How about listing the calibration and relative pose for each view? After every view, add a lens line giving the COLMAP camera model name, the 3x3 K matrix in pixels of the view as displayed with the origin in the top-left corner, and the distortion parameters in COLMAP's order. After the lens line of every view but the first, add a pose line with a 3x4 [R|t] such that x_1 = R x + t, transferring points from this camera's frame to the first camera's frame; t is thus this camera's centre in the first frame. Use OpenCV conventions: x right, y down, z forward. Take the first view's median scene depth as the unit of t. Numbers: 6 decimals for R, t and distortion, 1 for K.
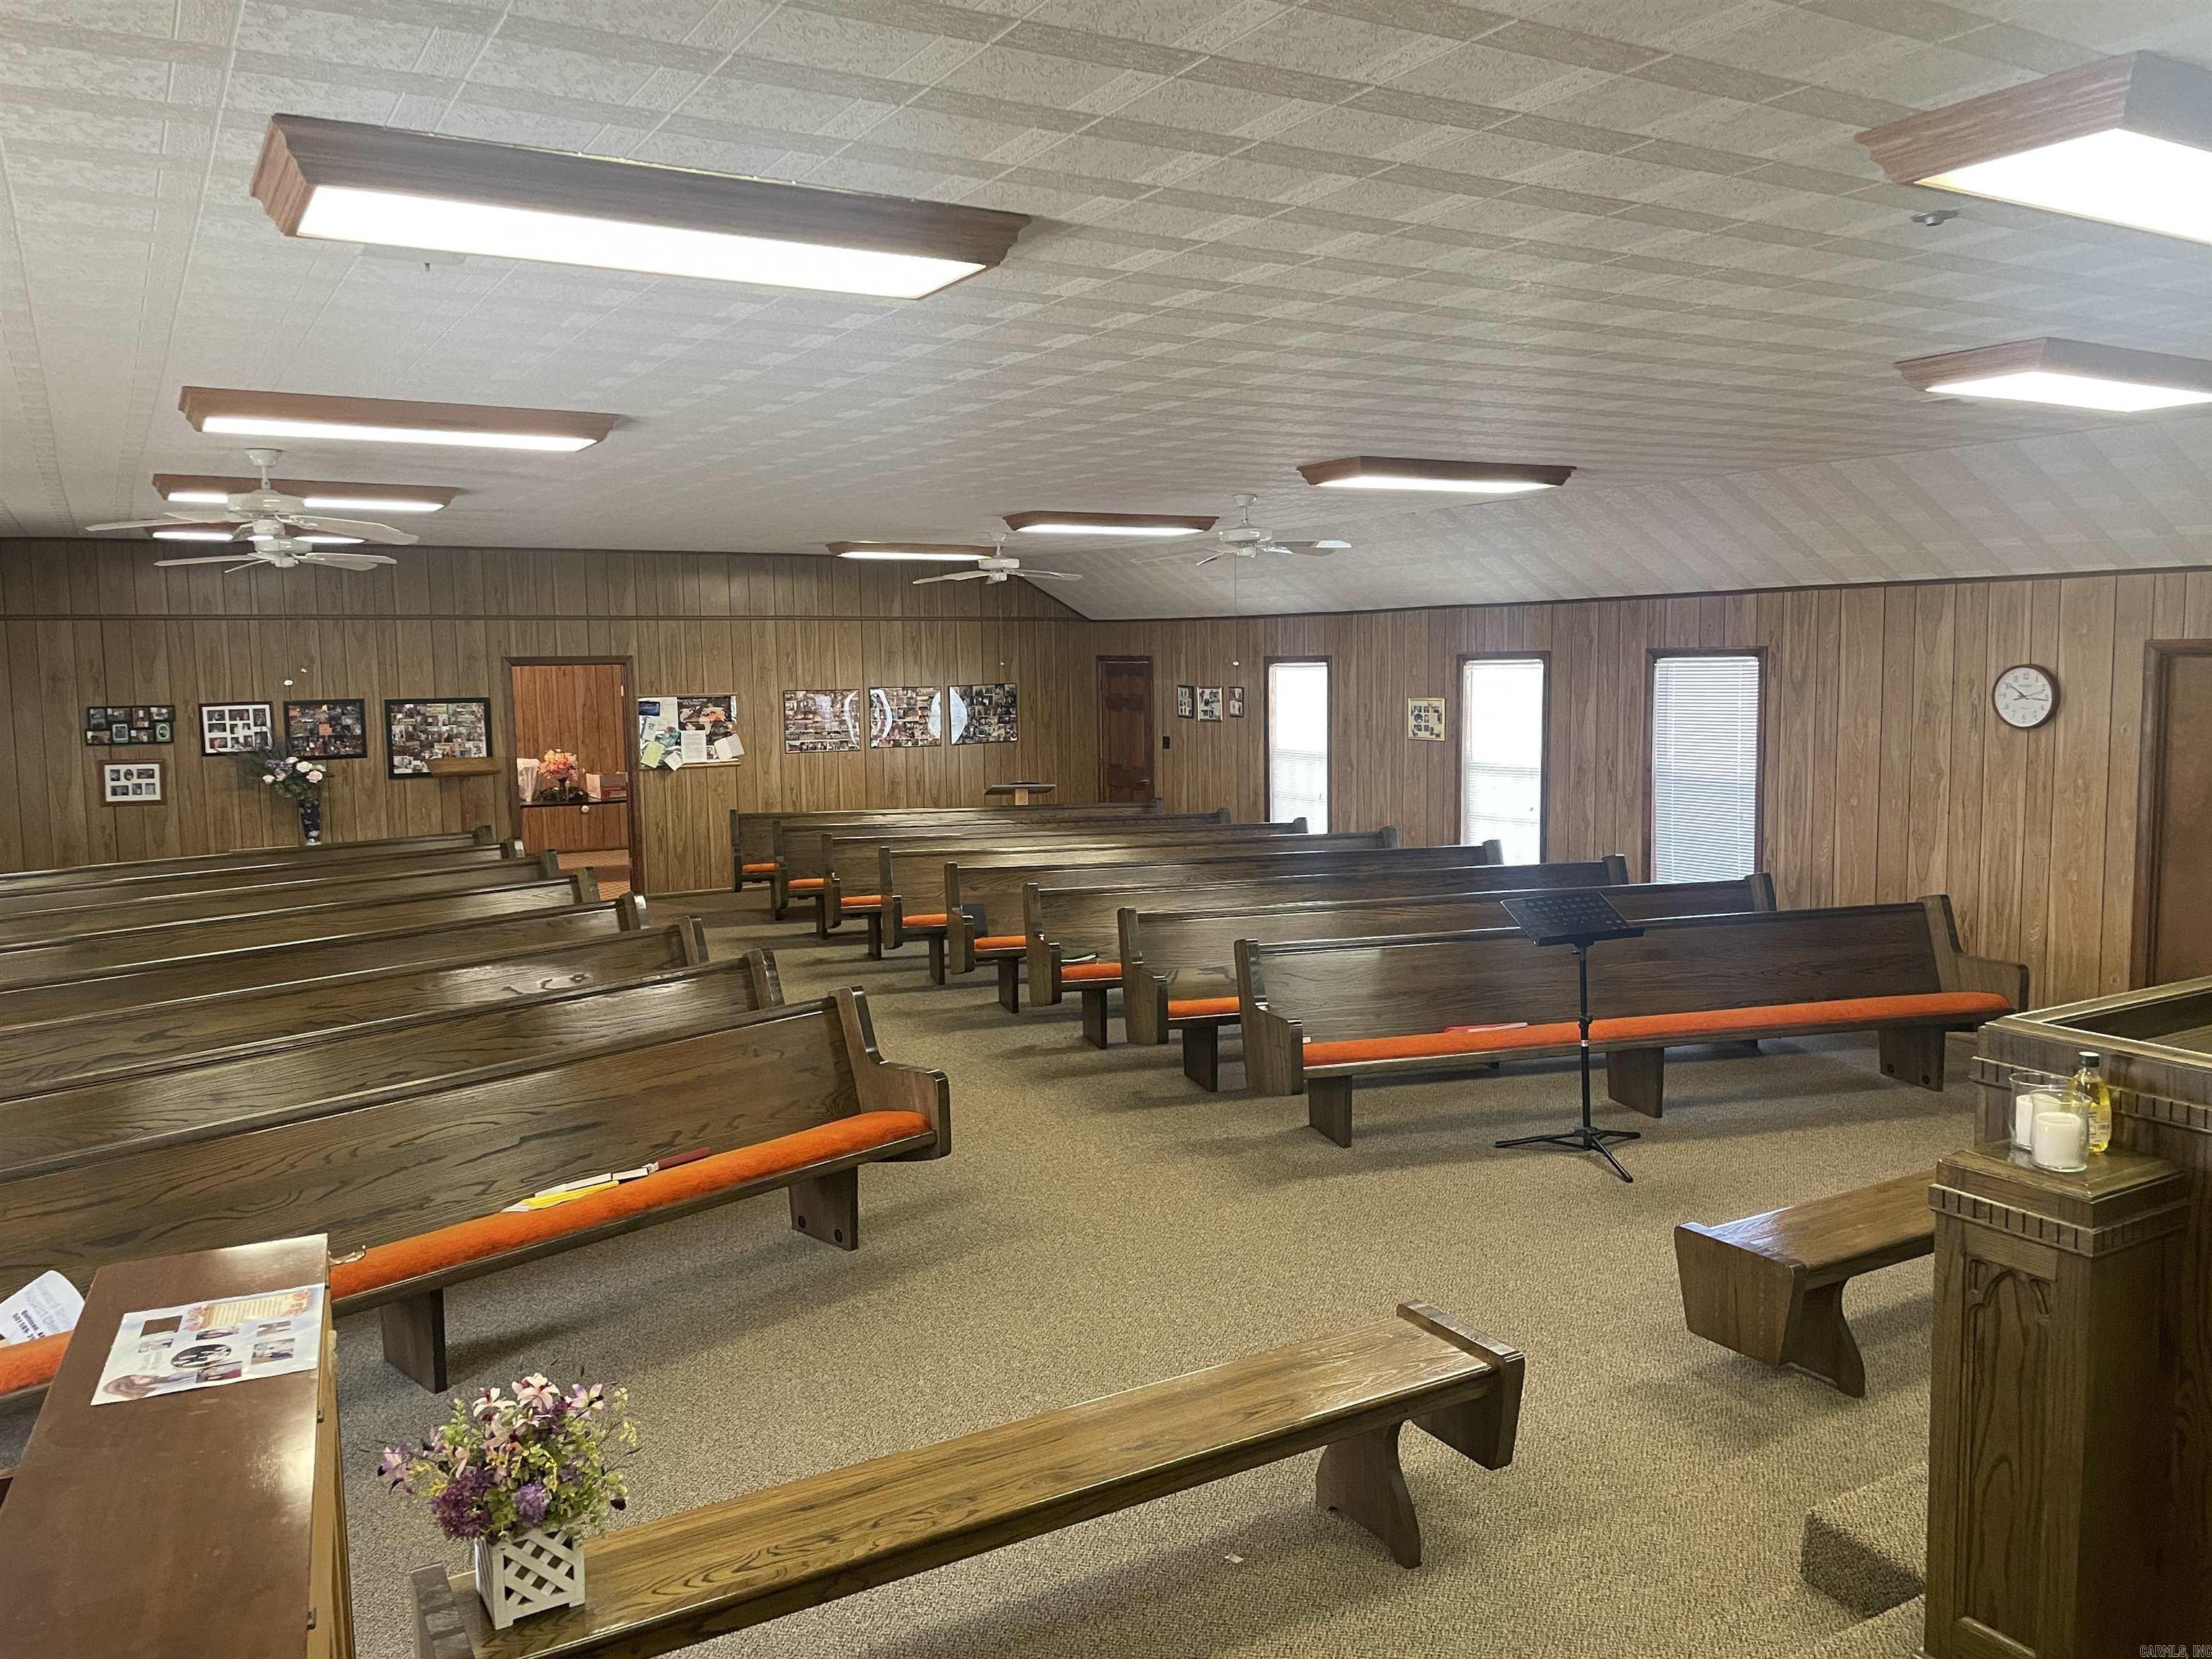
lens RADIAL K [[1654.1, 0, 1106.0], [0, 1654.1, 829.5], [0, 0, 1]] dist [0.102930, -0.141010]
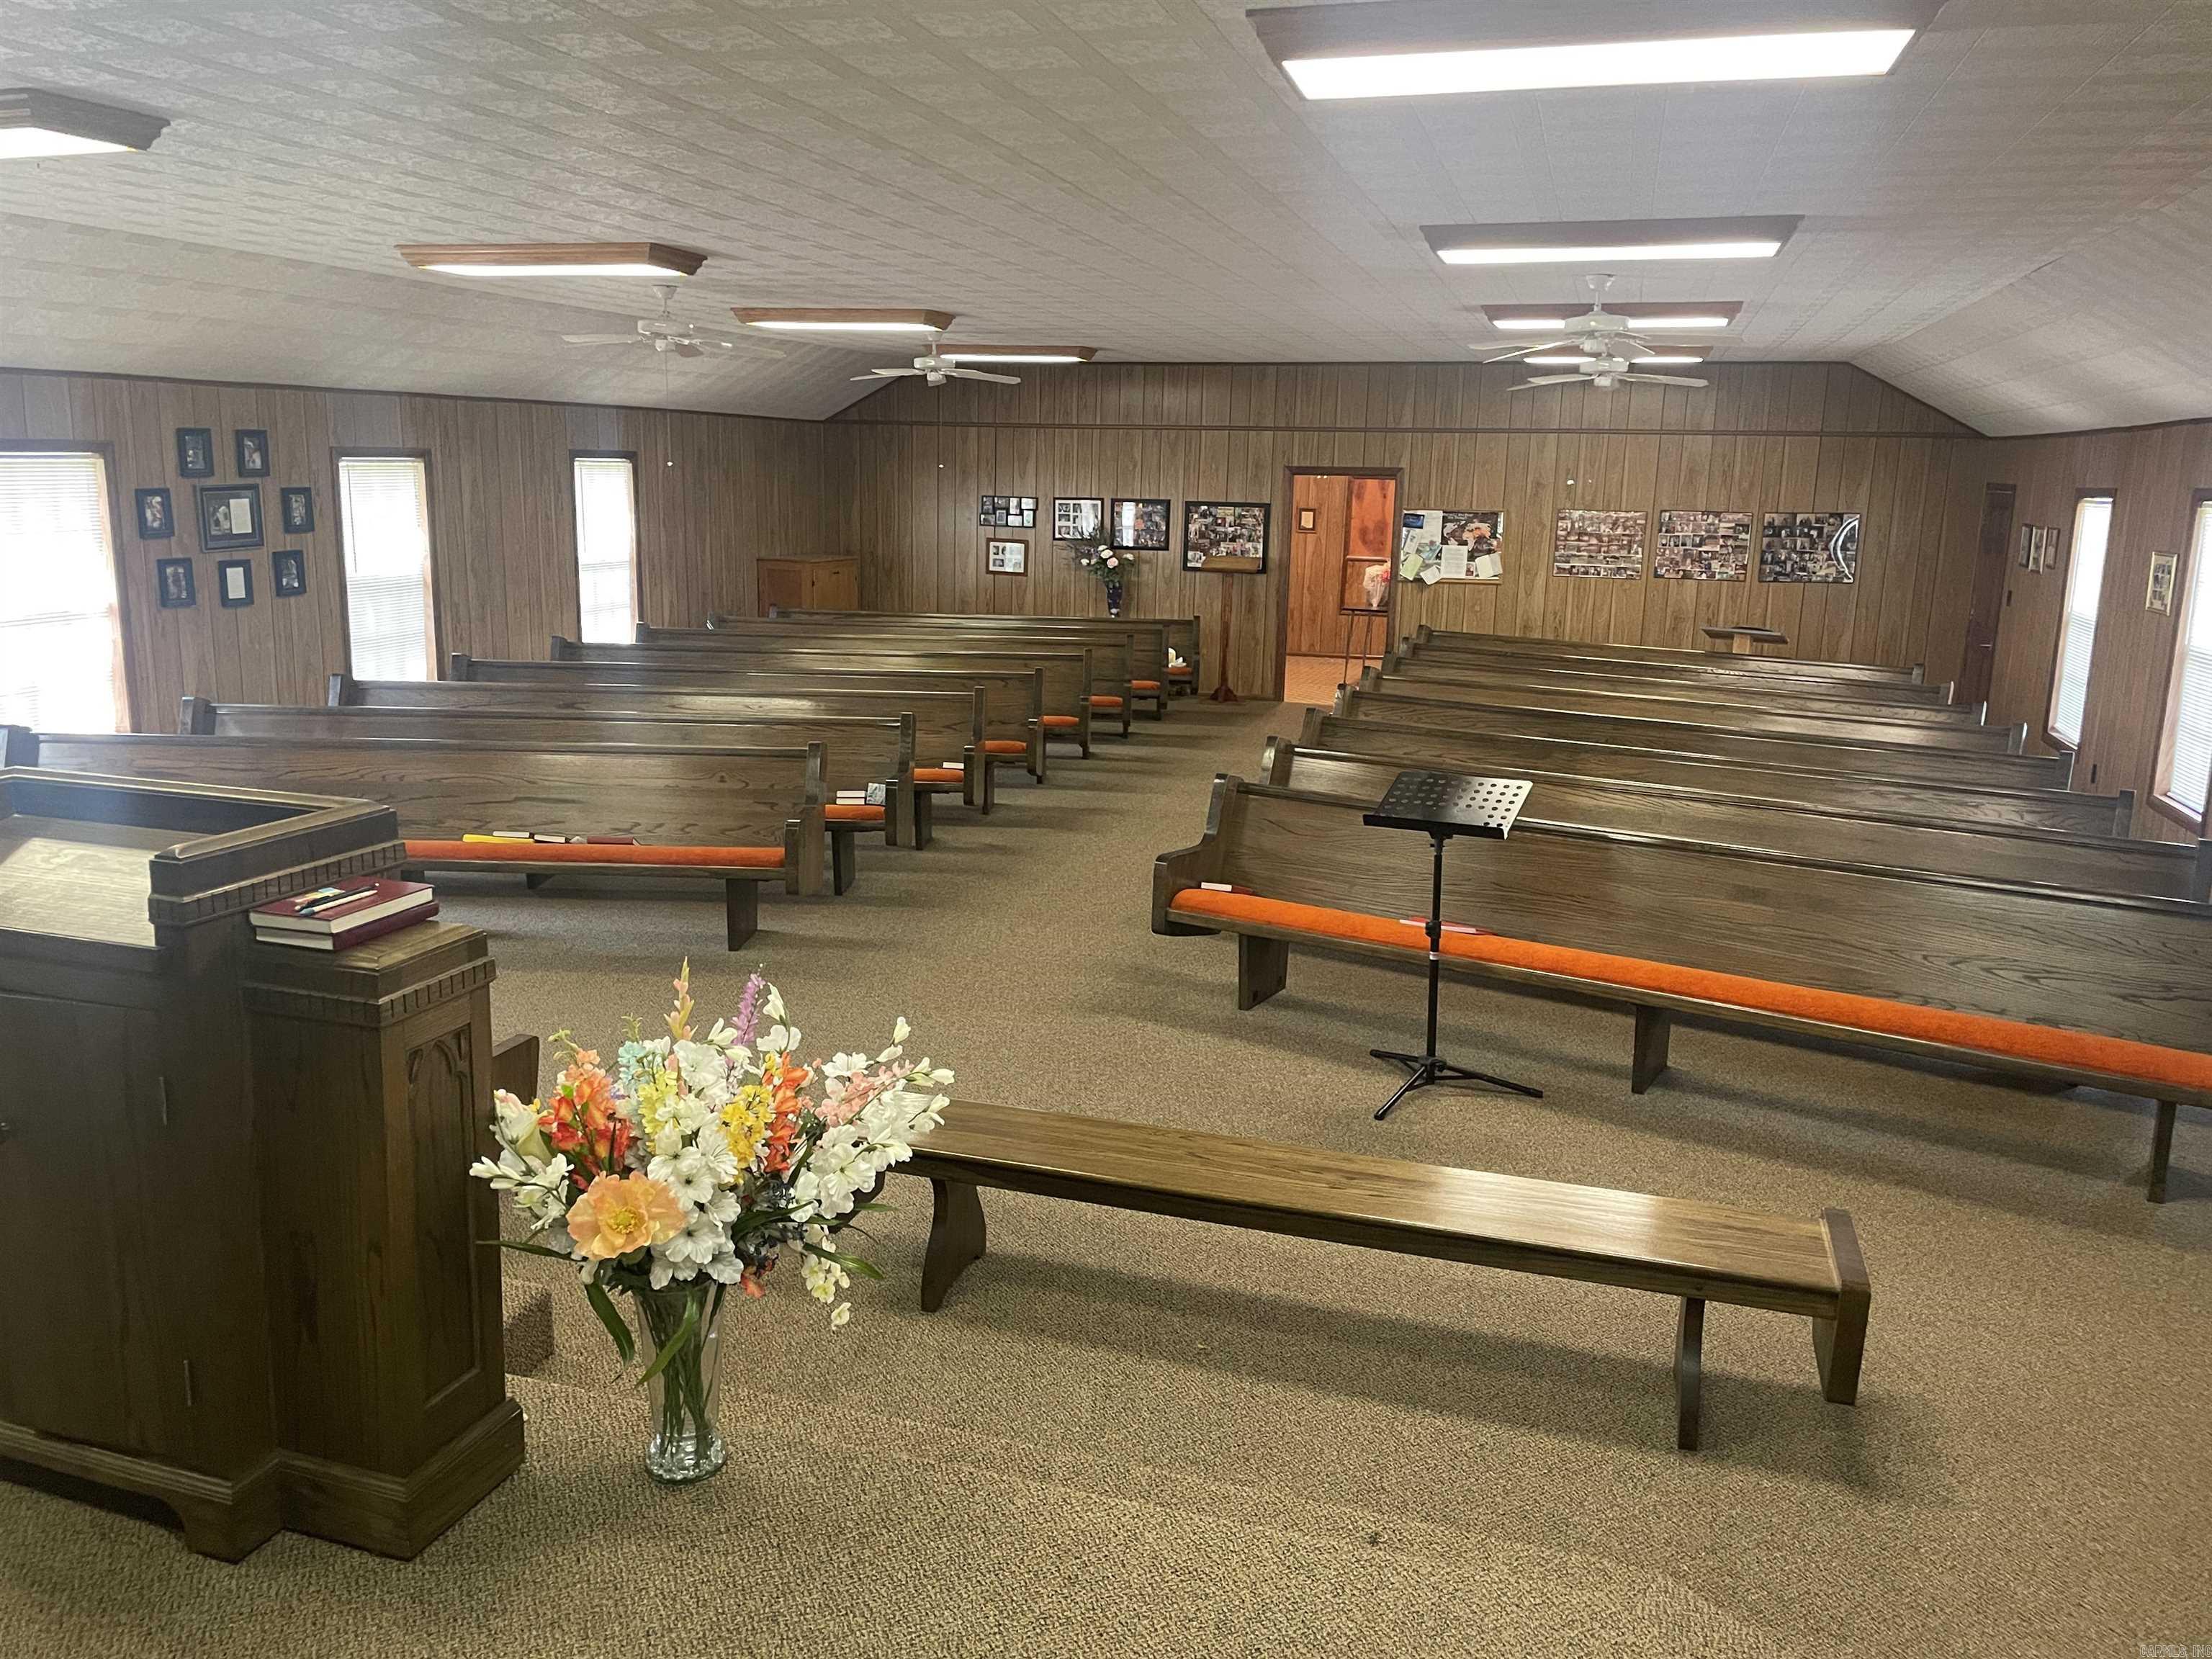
lens RADIAL K [[1654.1, 0, 1106.0], [0, 1654.1, 829.5], [0, 0, 1]] dist [0.102930, -0.141010]
pose [[0.672464, 0.184626, -0.716732, 0.368031], [-0.110901, 0.982590, 0.149058, -0.017871], [0.731774, -0.020750, 0.681232, 0.160846]]
